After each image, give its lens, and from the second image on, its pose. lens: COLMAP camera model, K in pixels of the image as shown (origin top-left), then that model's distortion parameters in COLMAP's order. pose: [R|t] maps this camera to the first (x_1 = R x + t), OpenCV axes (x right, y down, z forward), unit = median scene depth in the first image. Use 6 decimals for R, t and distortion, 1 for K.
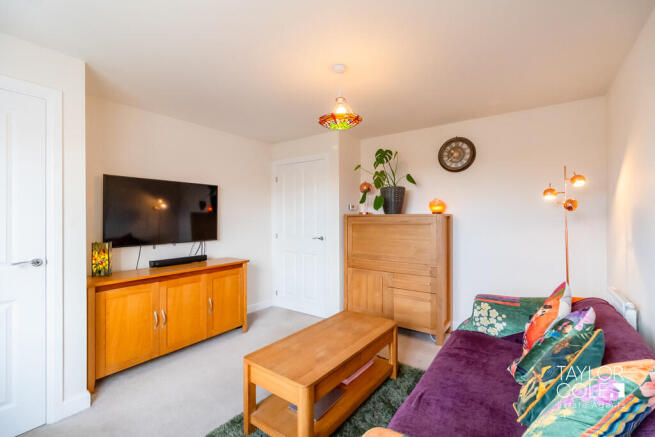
lens RADIAL K [[300.6, 0, 325.4], [0, 300.6, 213.9], [0, 0, 1]] dist [0.001782, -0.000104]
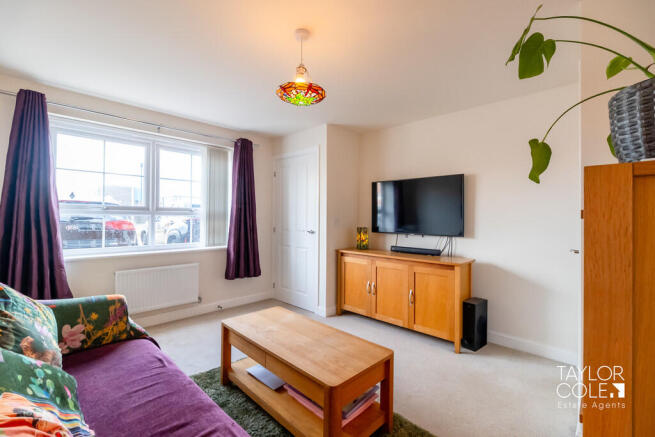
lens RADIAL K [[300.6, 0, 325.4], [0, 300.6, 213.9], [0, 0, 1]] dist [0.001782, -0.000104]
pose [[-0.154333, 0.006214, -0.987999, 0.701429], [0.000724, 0.999981, 0.006176, 0.015252], [0.988019, 0.000238, -0.154335, 0.917907]]
